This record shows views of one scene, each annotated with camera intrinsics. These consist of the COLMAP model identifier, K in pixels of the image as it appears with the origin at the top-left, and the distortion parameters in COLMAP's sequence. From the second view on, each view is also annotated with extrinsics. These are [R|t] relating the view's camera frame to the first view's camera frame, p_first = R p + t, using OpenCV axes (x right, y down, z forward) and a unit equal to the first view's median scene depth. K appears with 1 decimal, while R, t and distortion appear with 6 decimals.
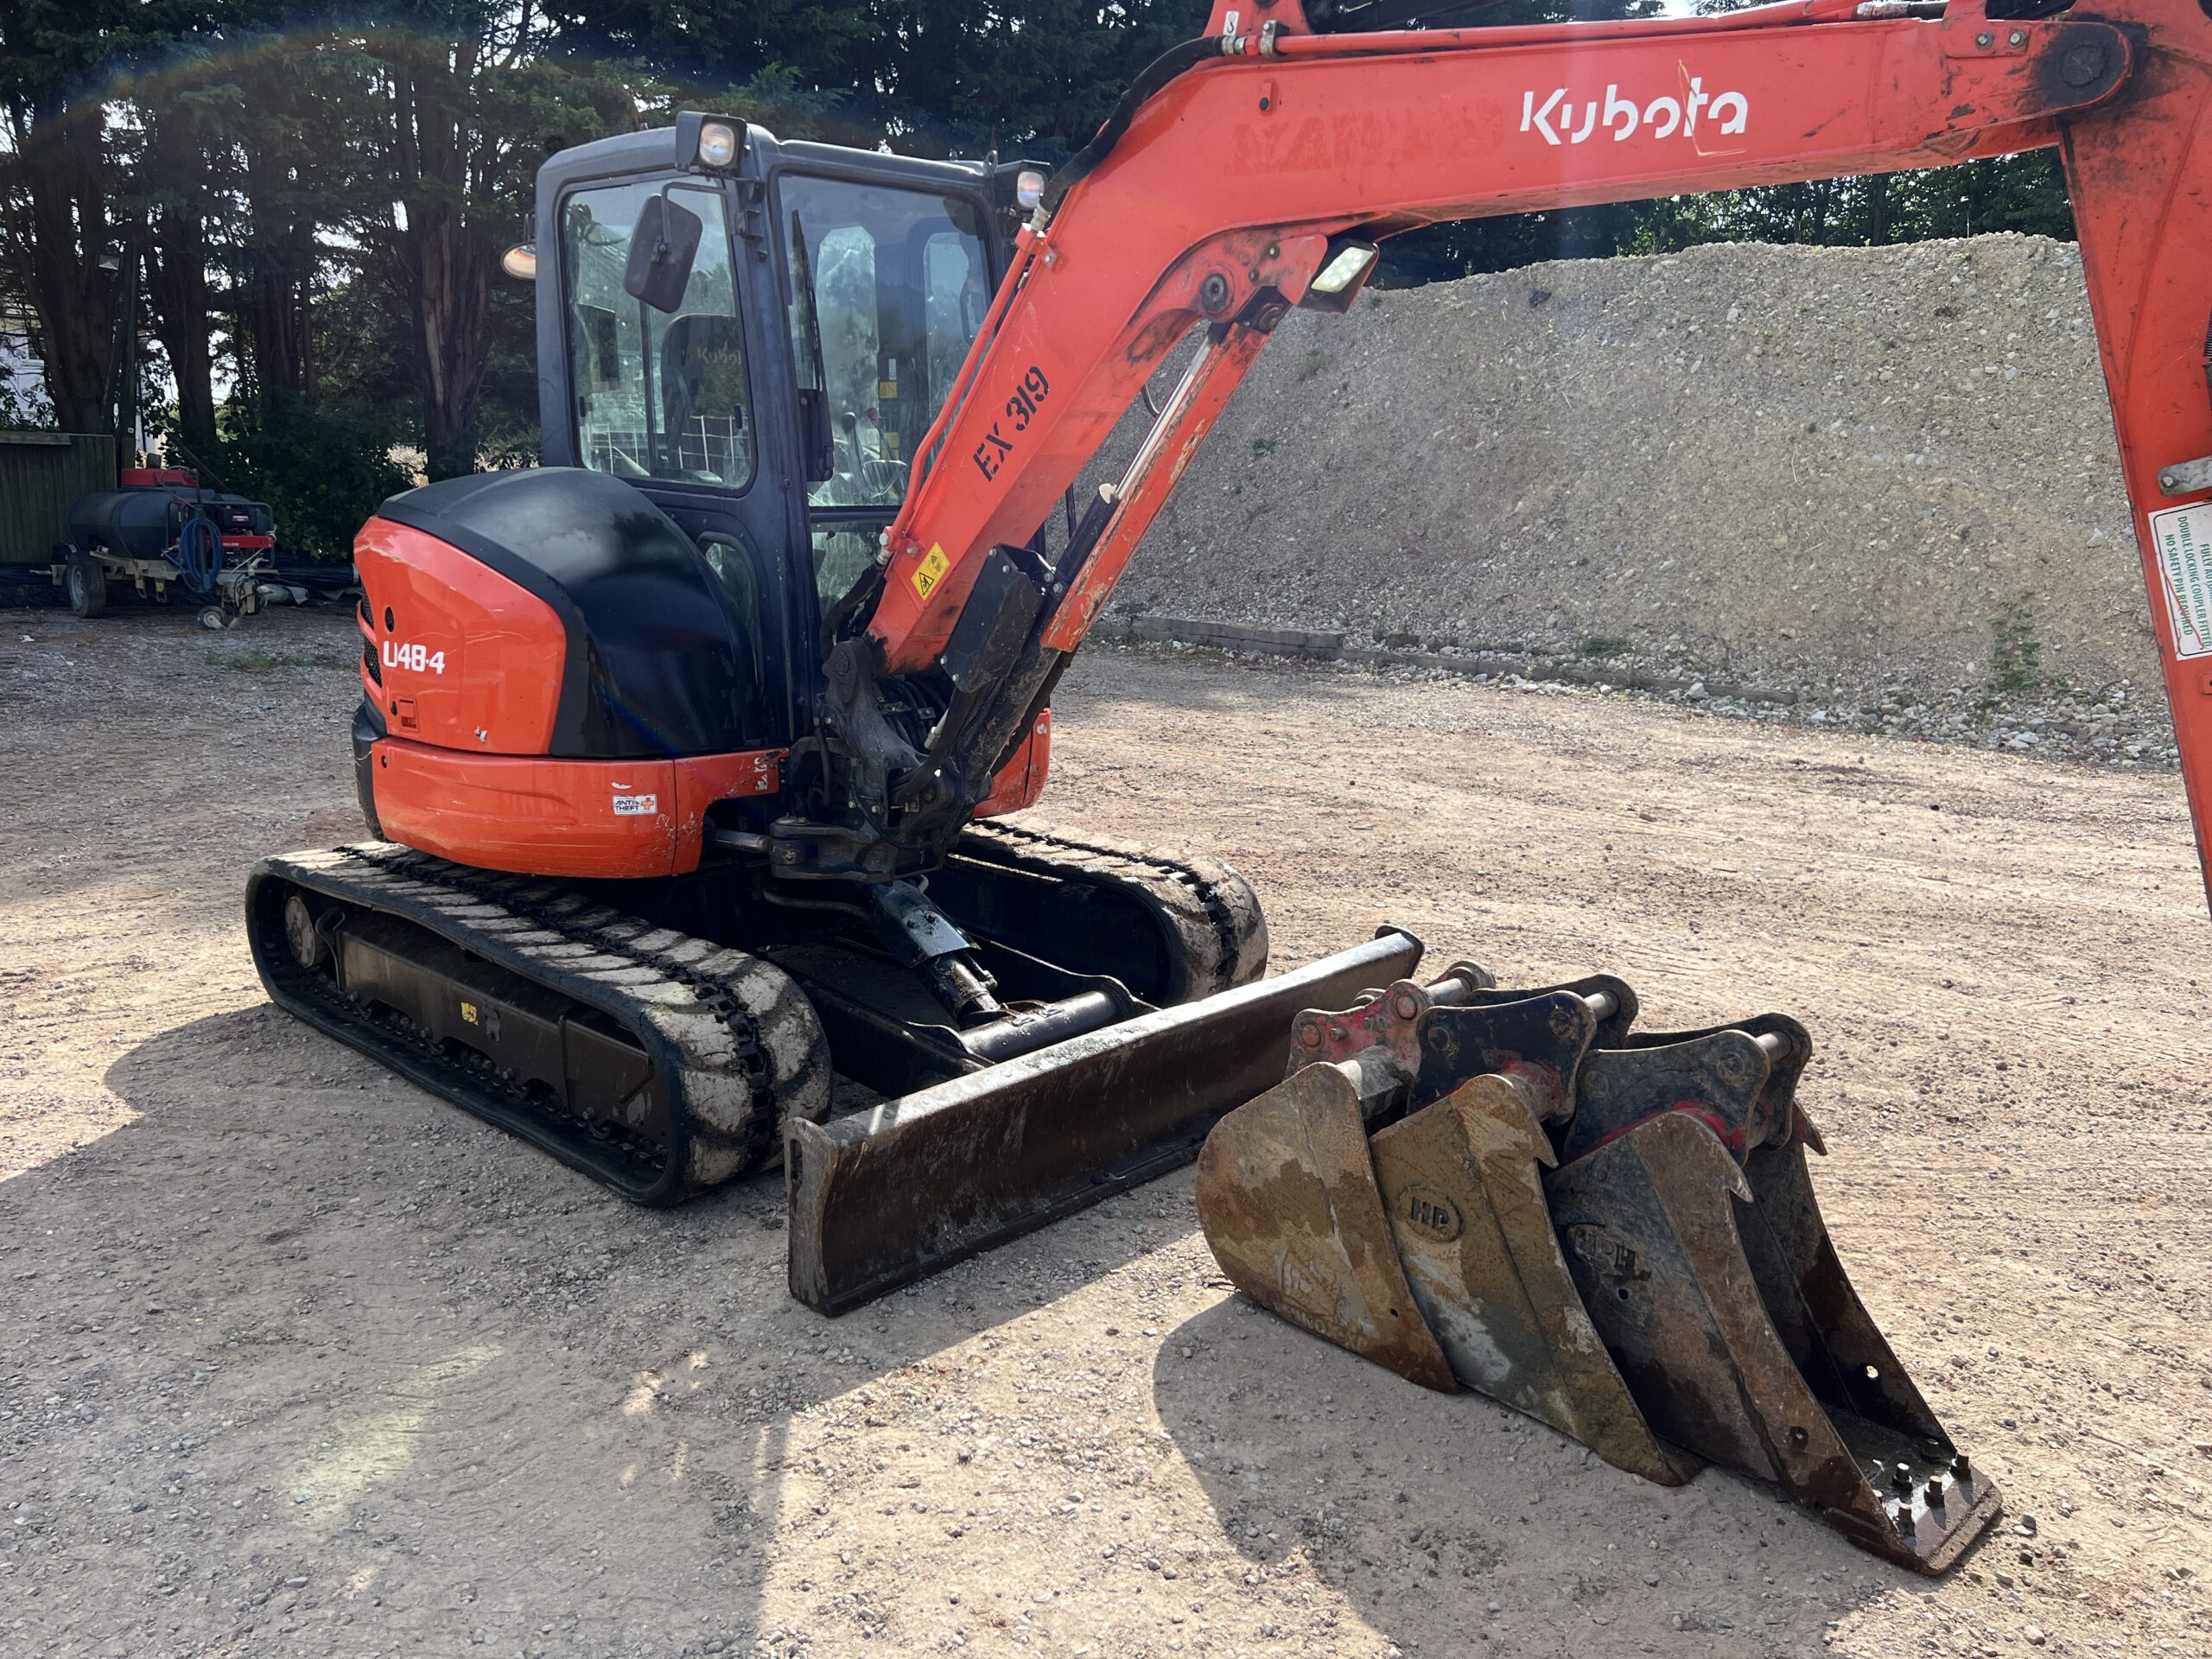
lens RADIAL K [[1649.6, 0, 1103.4], [0, 1649.6, 831.1], [0, 0, 1]] dist [0.060307, -0.068410]
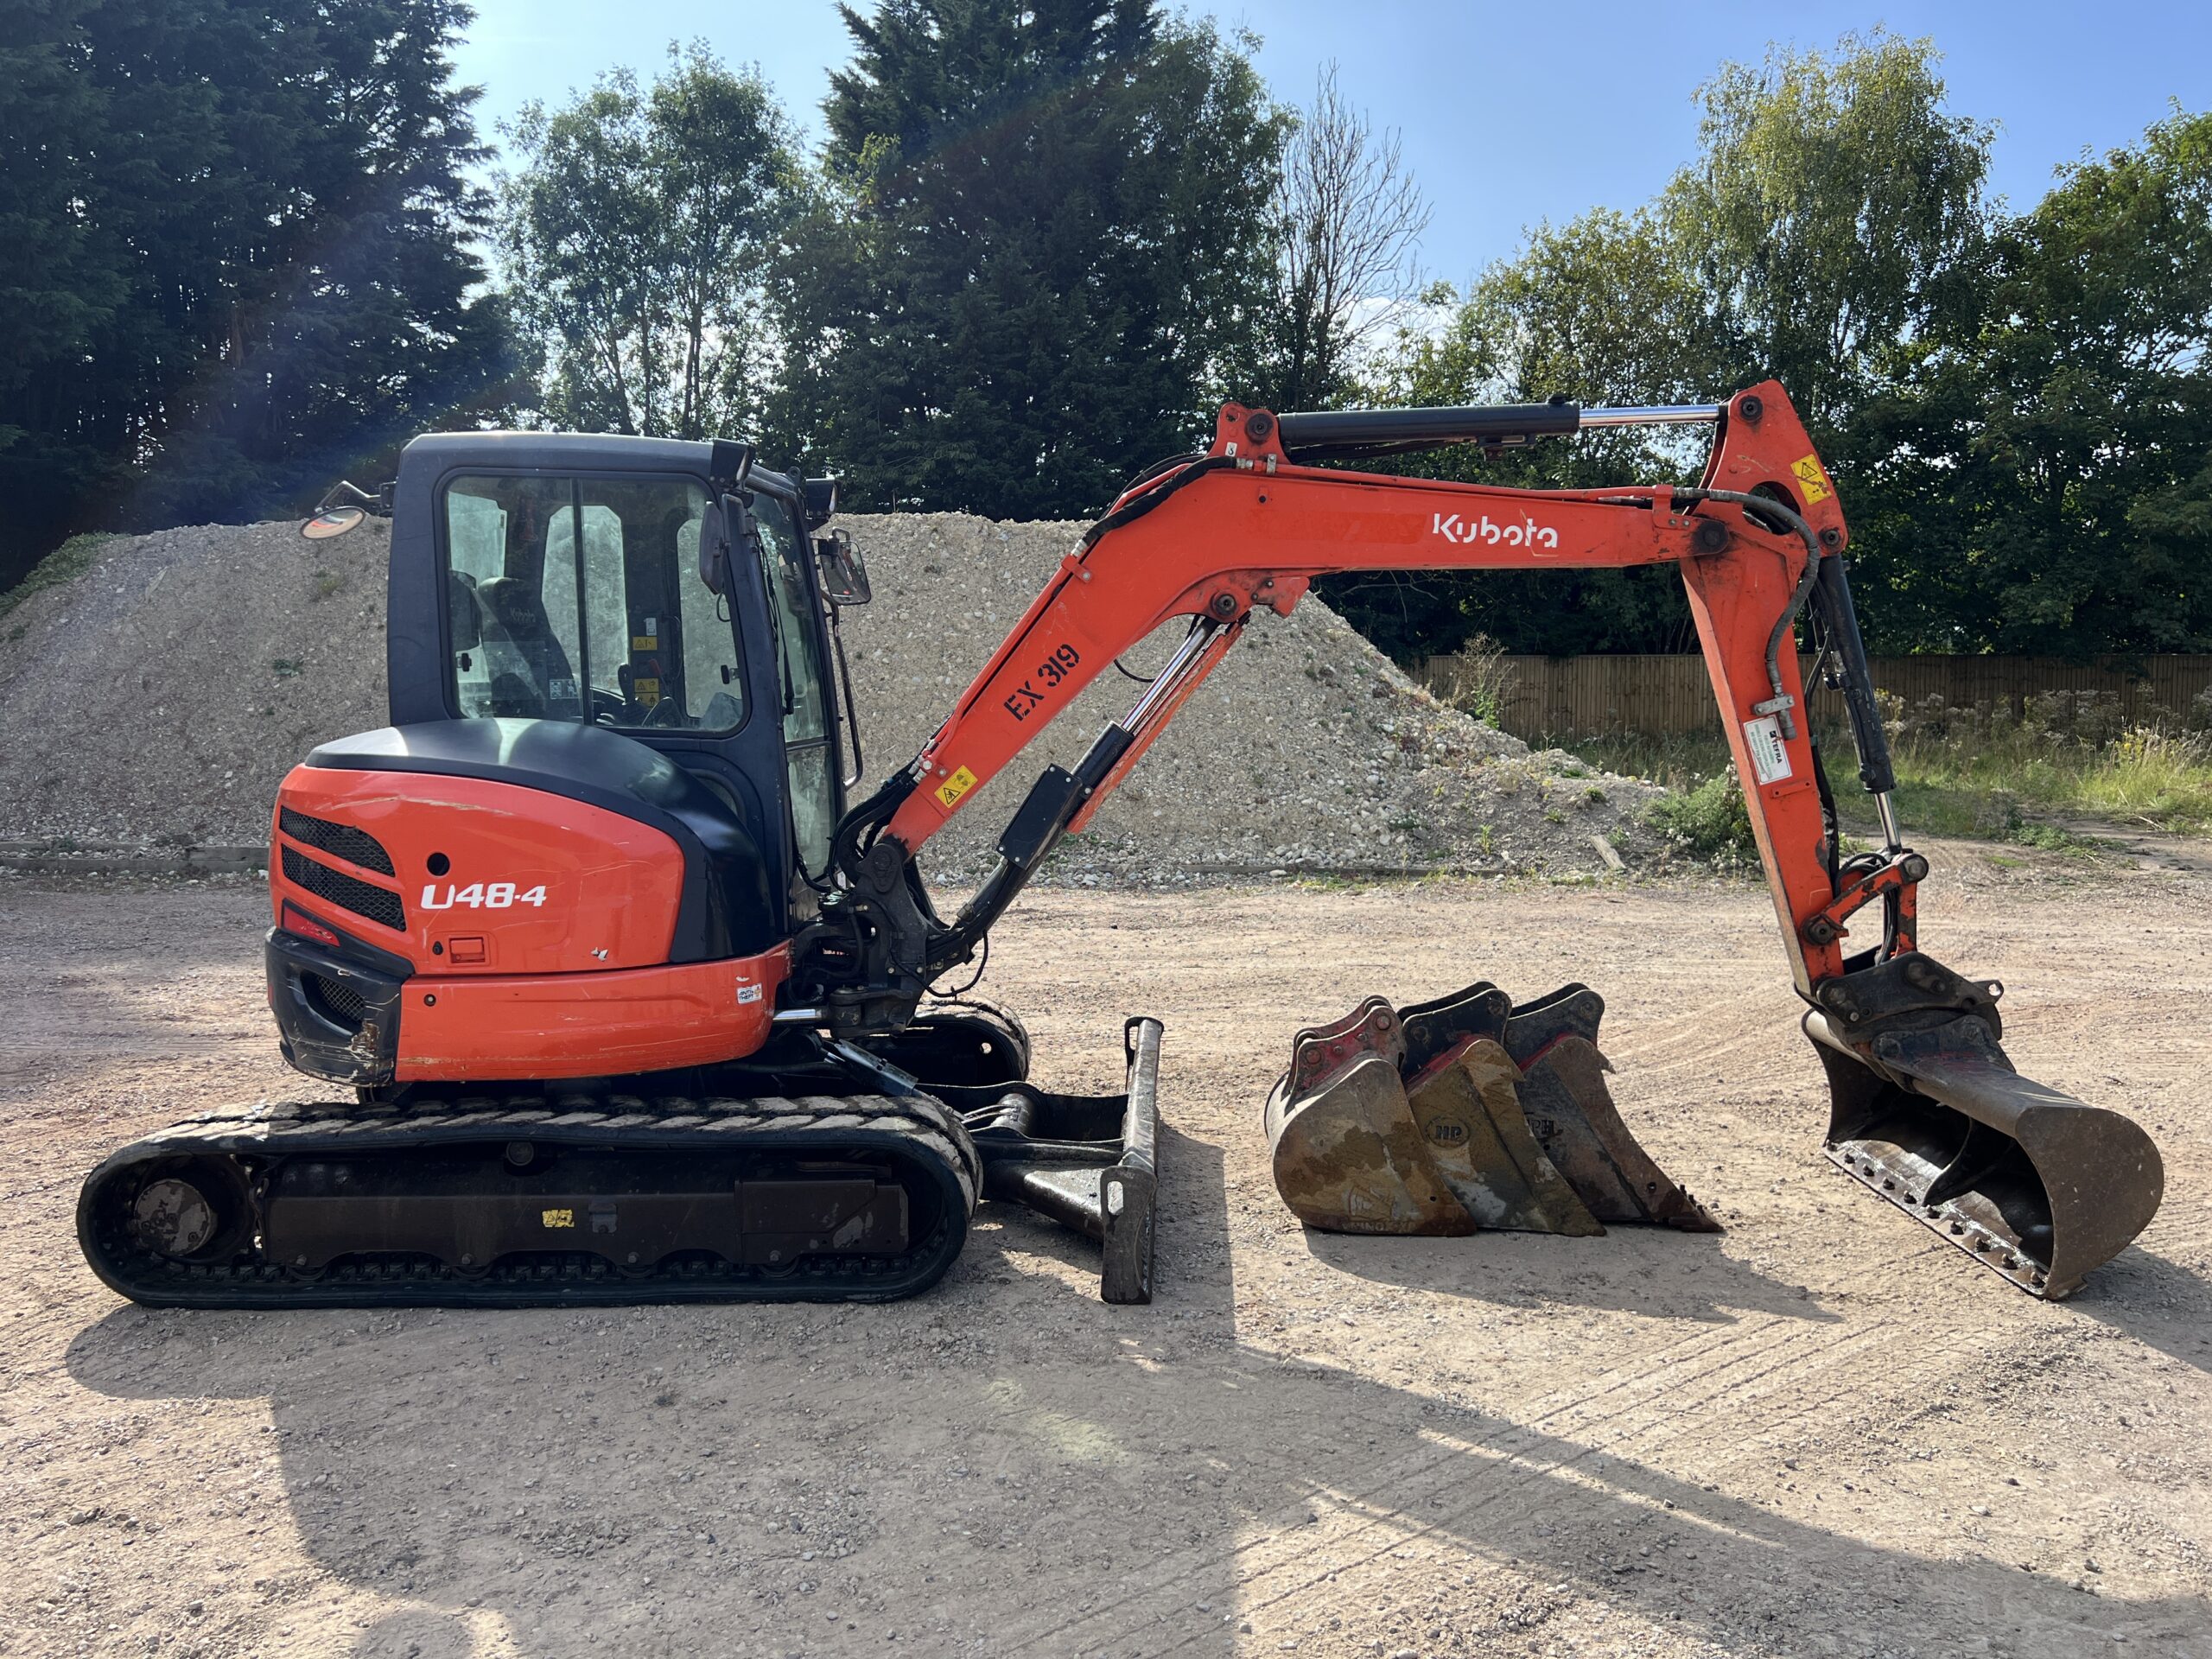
lens RADIAL K [[1649.6, 0, 1090.4], [0, 1649.6, 839.9], [0, 0, 1]] dist [0.060307, -0.068410]
pose [[0.750143, -0.076374, 0.656850, -0.878475], [0.152257, 0.986568, -0.059171, -0.017782], [-0.643508, 0.144397, 0.751696, -0.072774]]
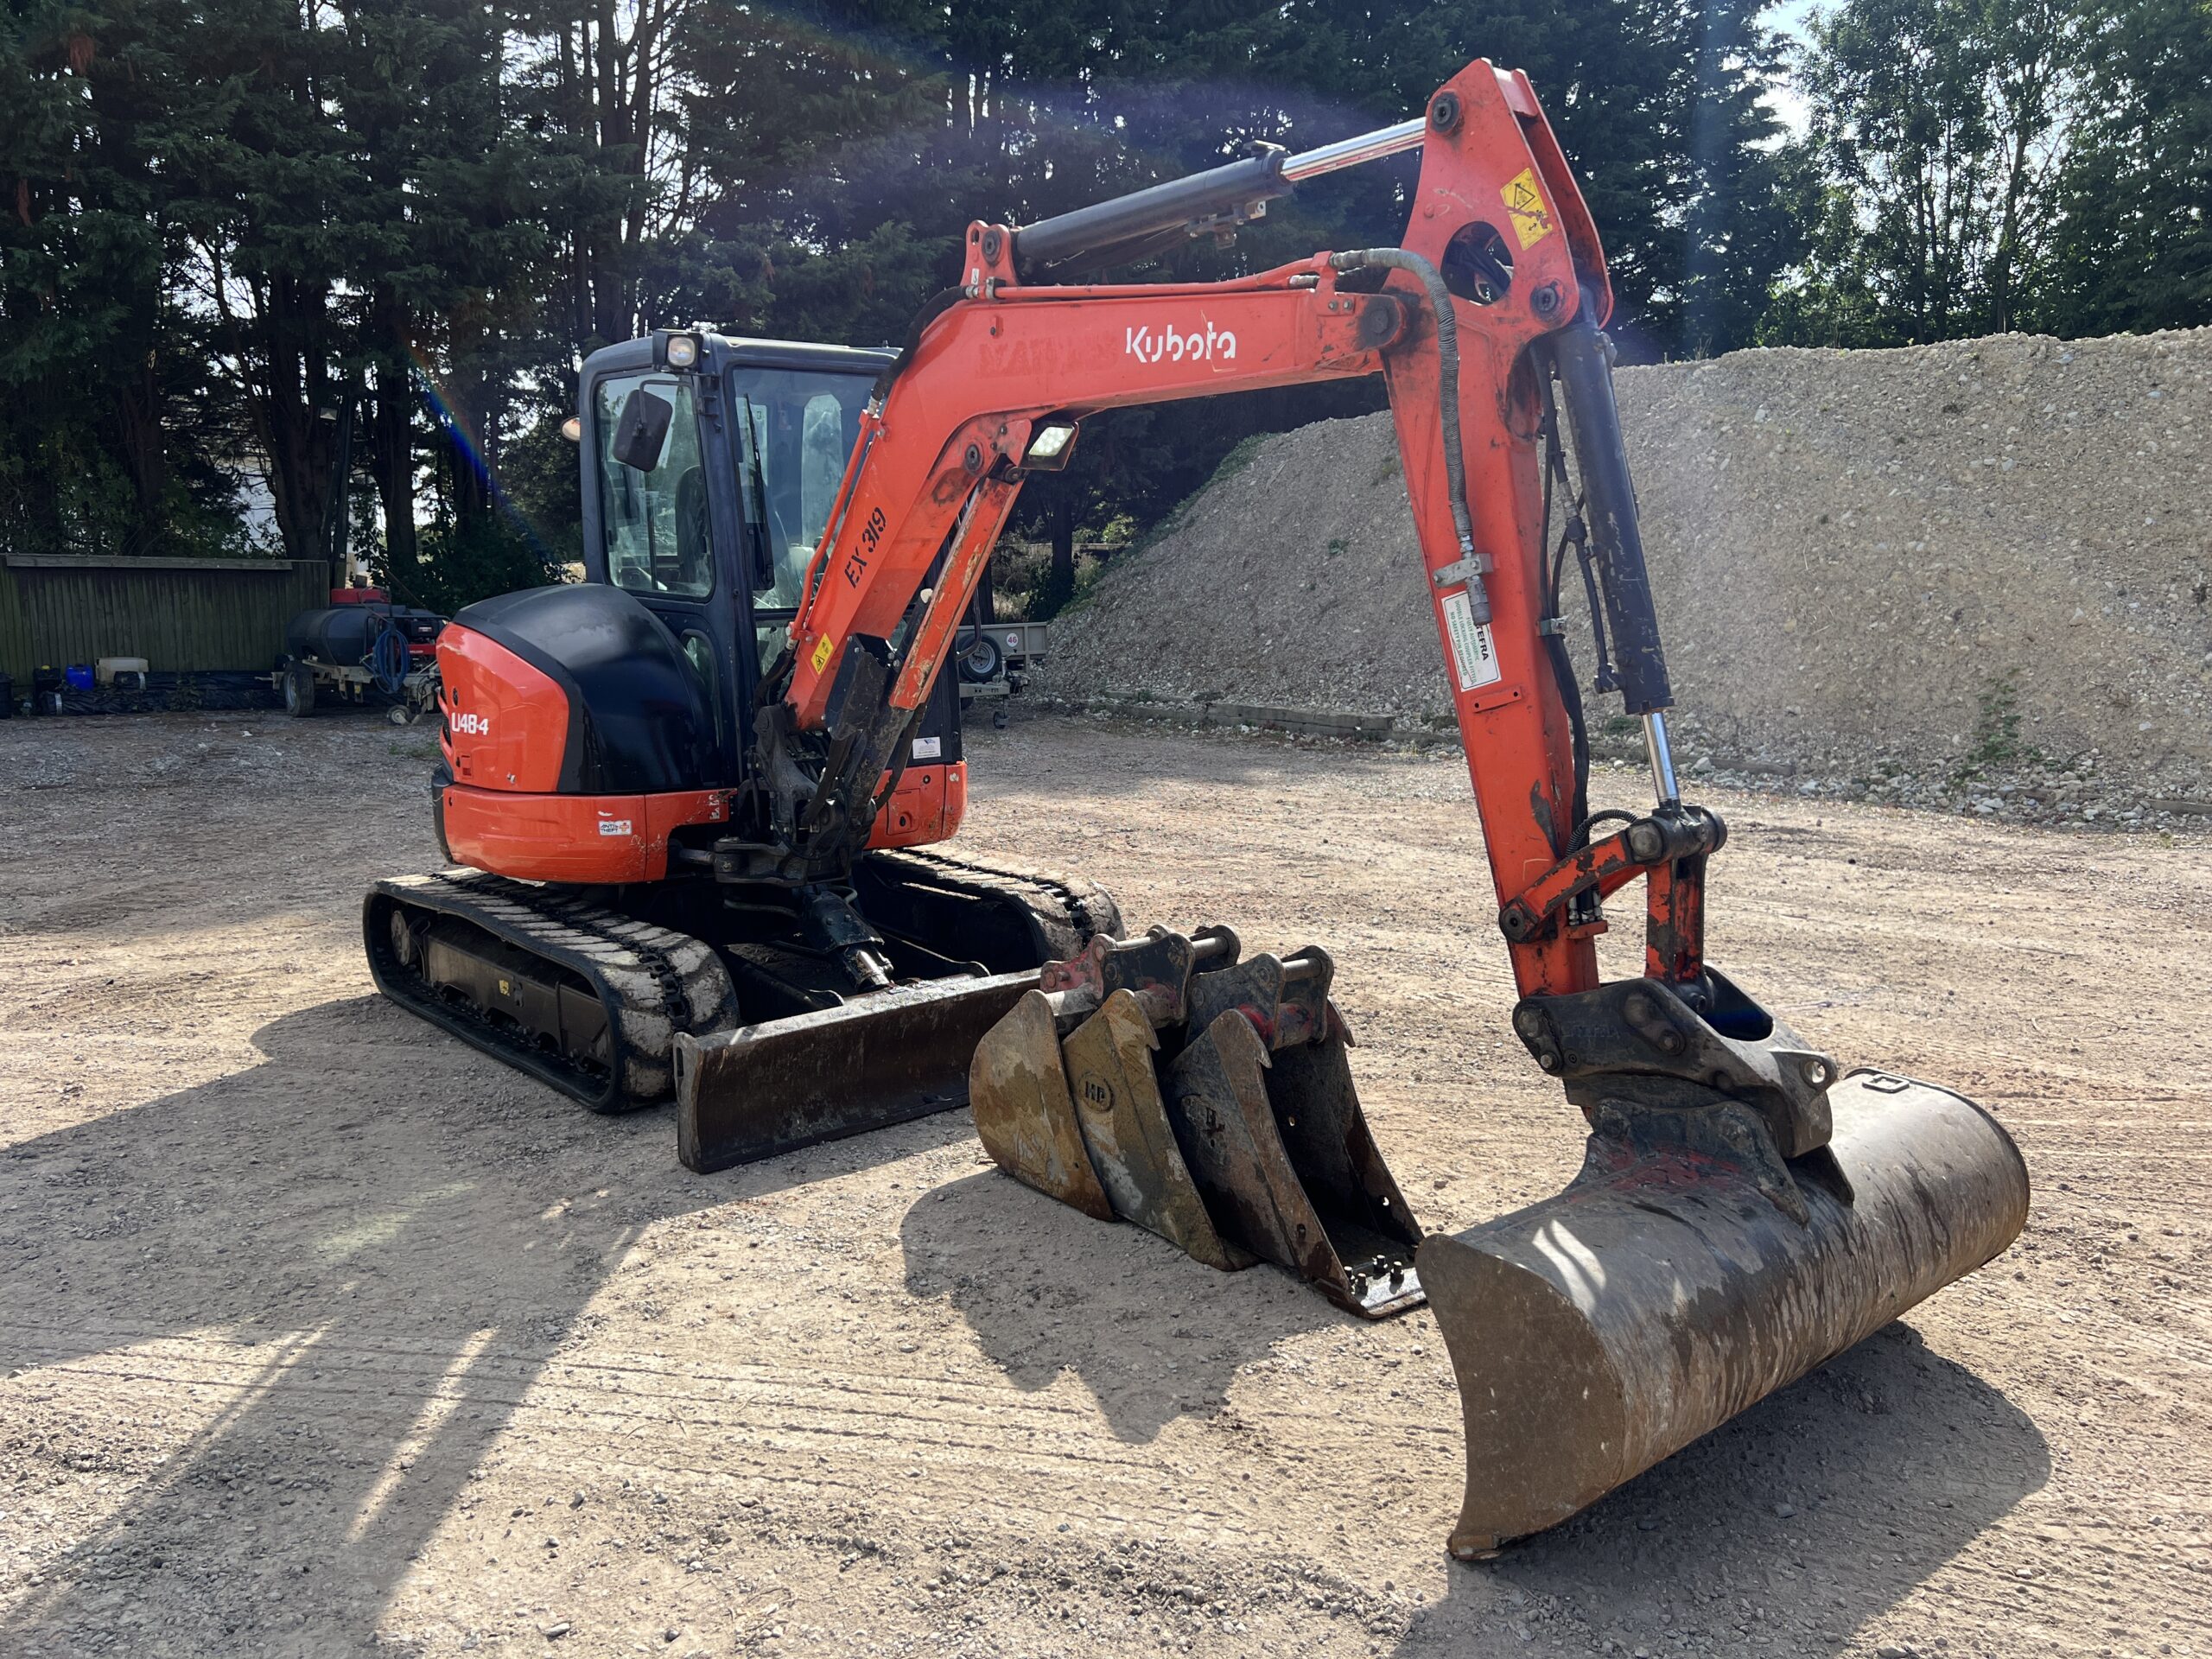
lens RADIAL K [[1649.6, 0, 1101.7], [0, 1649.6, 826.0], [0, 0, 1]] dist [0.060307, -0.068410]
pose [[0.994188, -0.004329, -0.107572, 0.262319], [-0.002261, 0.998131, -0.061064, 0.065212], [0.107635, 0.060952, 0.992320, -0.309745]]
